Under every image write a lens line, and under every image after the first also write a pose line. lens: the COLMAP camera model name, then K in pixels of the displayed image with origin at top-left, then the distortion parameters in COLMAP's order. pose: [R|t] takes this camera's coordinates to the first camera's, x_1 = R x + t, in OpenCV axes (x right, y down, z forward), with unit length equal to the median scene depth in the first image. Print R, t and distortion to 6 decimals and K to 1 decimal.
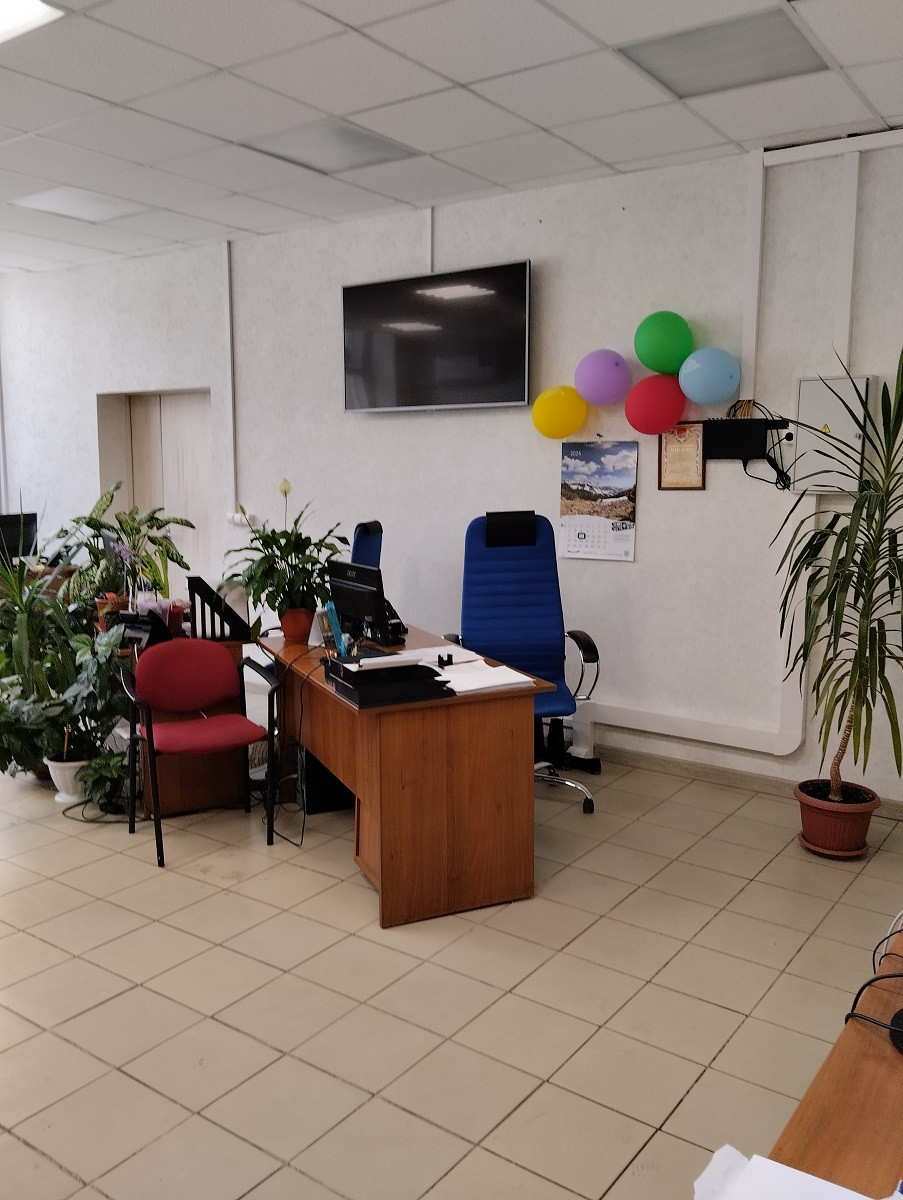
lens RADIAL K [[1003.7, 0, 451.5], [0, 1003.7, 600.0], [0, 0, 1]] dist [-0.003813, -0.004744]
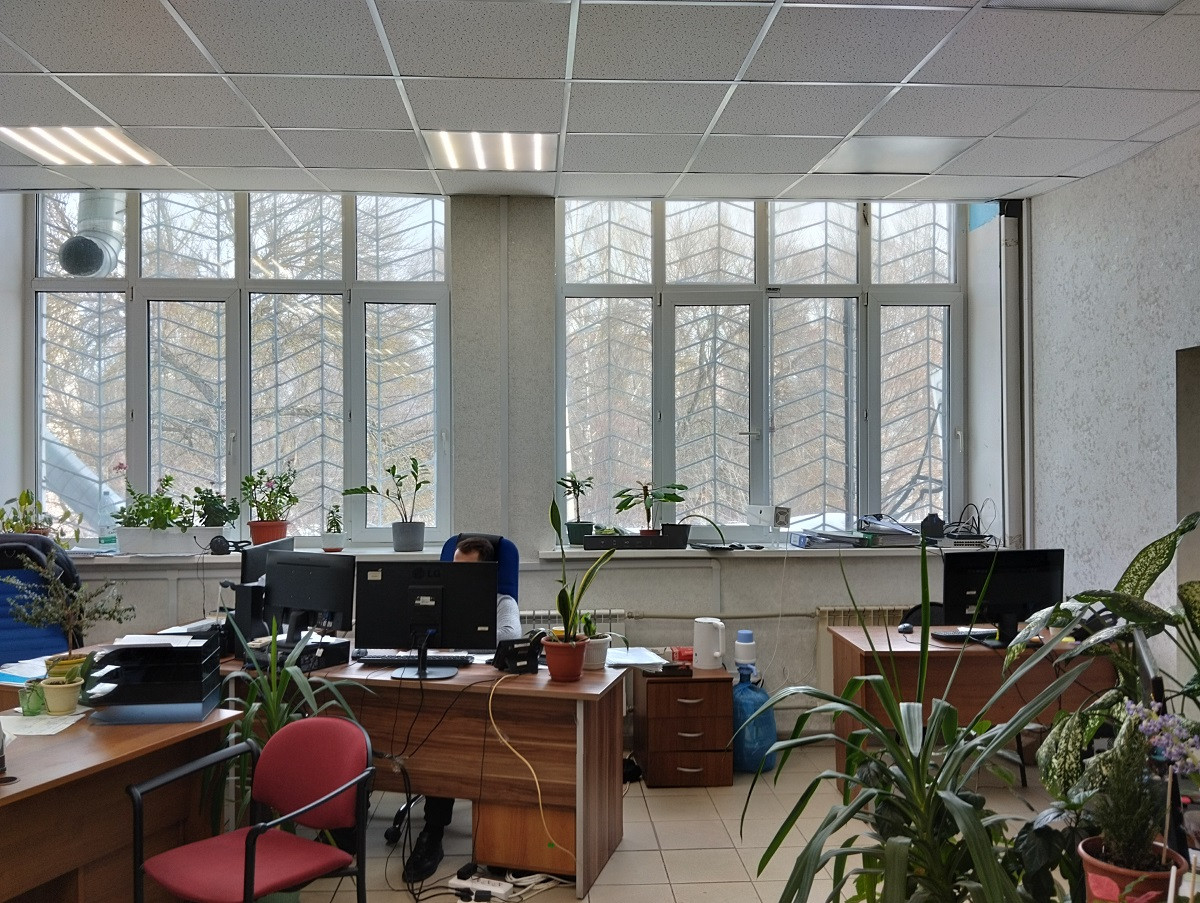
lens RADIAL K [[1003.7, 0, 600.0], [0, 1003.7, 451.5], [0, 0, 1]] dist [-0.003813, -0.004744]
pose [[0.632005, -0.012916, -0.774857, -0.114522], [-0.103465, 0.989504, -0.100884, -0.054185], [0.768027, 0.143929, 0.624035, 0.385073]]
